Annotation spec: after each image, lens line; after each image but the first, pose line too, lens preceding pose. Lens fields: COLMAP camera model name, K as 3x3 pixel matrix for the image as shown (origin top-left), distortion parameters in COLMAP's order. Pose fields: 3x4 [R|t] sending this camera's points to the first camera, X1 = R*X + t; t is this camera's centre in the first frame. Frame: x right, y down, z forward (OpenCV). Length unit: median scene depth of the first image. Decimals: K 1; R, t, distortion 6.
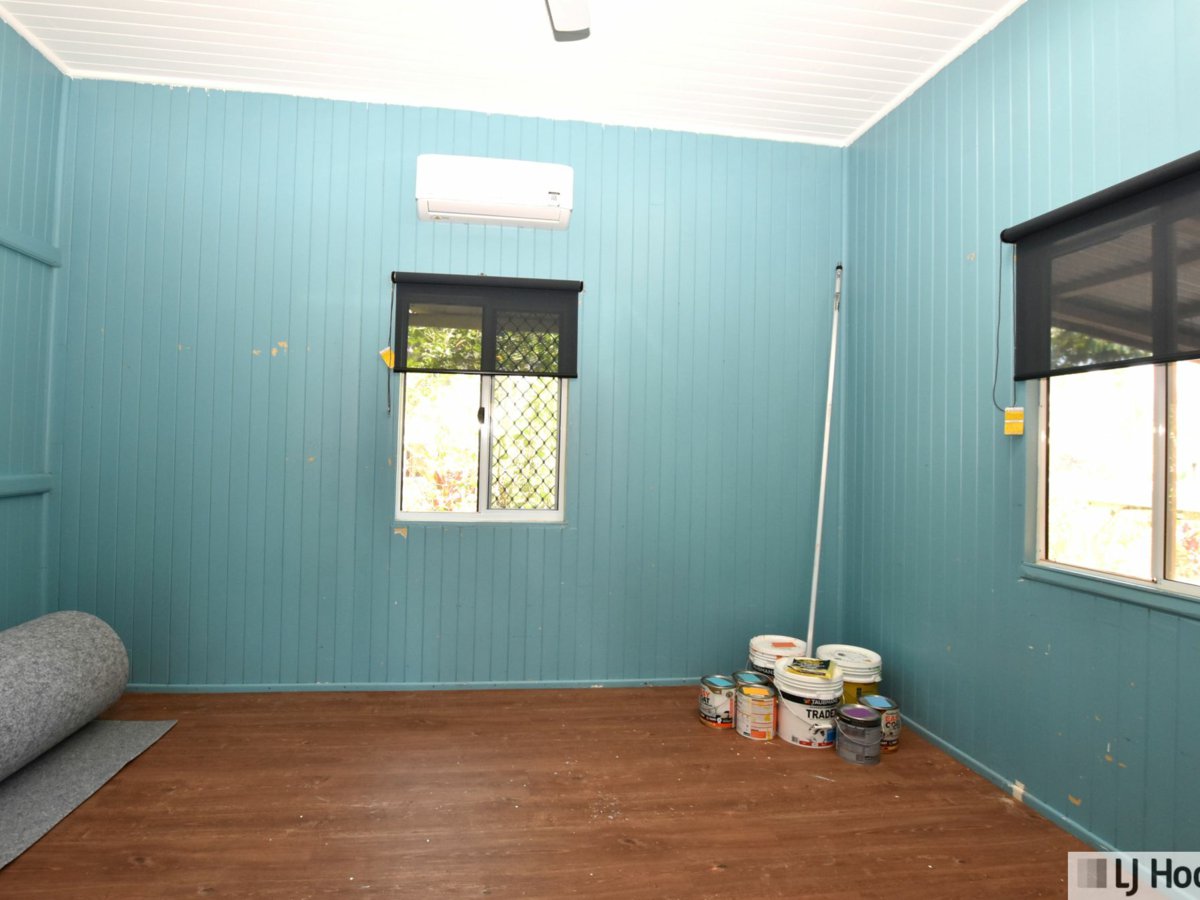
lens RADIAL K [[644.2, 0, 548.8], [0, 644.2, 439.9], [0, 0, 1]] dist [-0.029964, 0.001120]
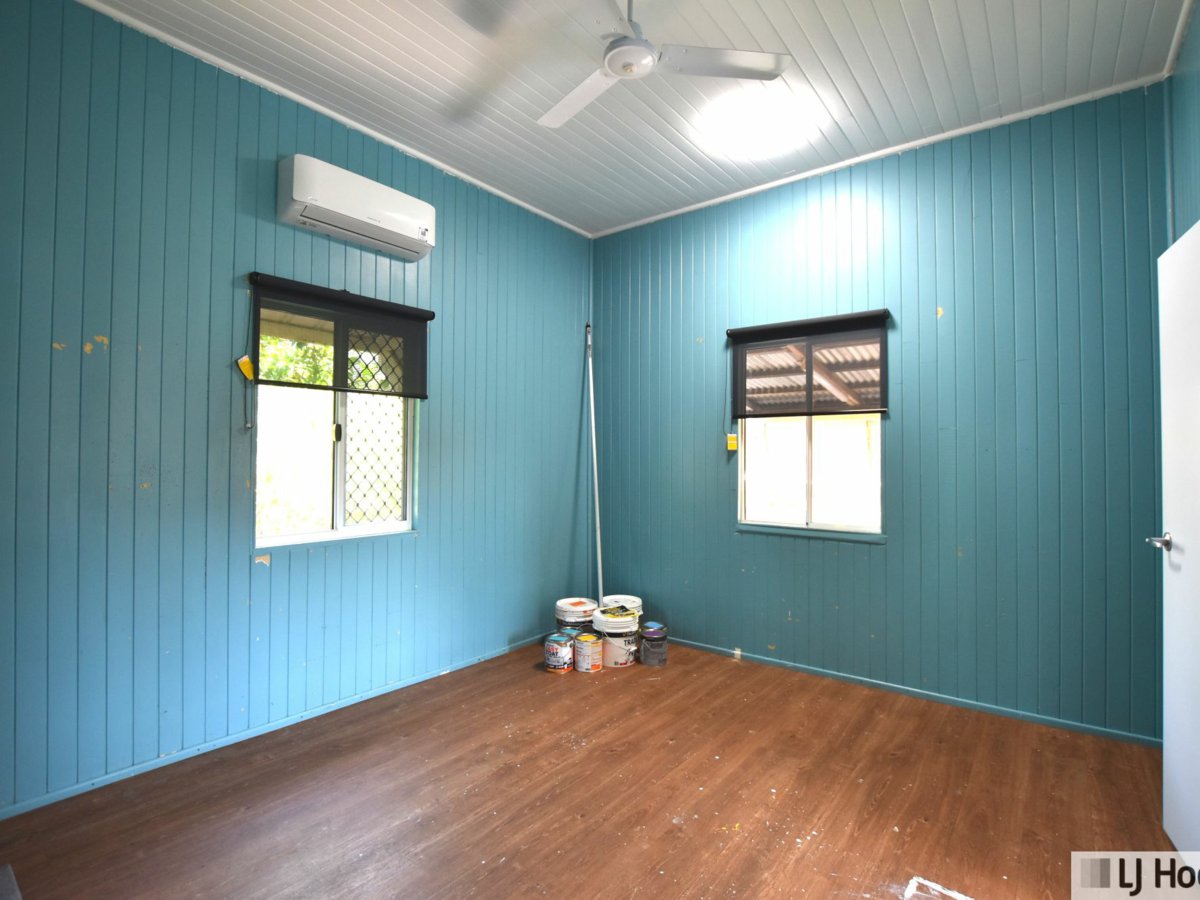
lens RADIAL K [[602.6, 0, 600.0], [0, 602.6, 450.0], [0, 0, 1]] dist [-0.028963, 0.001952]
pose [[0.704762, -0.012355, 0.709337, -0.652102], [0.000450, 0.999856, 0.016968, -0.035976], [-0.709444, -0.011639, 0.704666, 0.089504]]
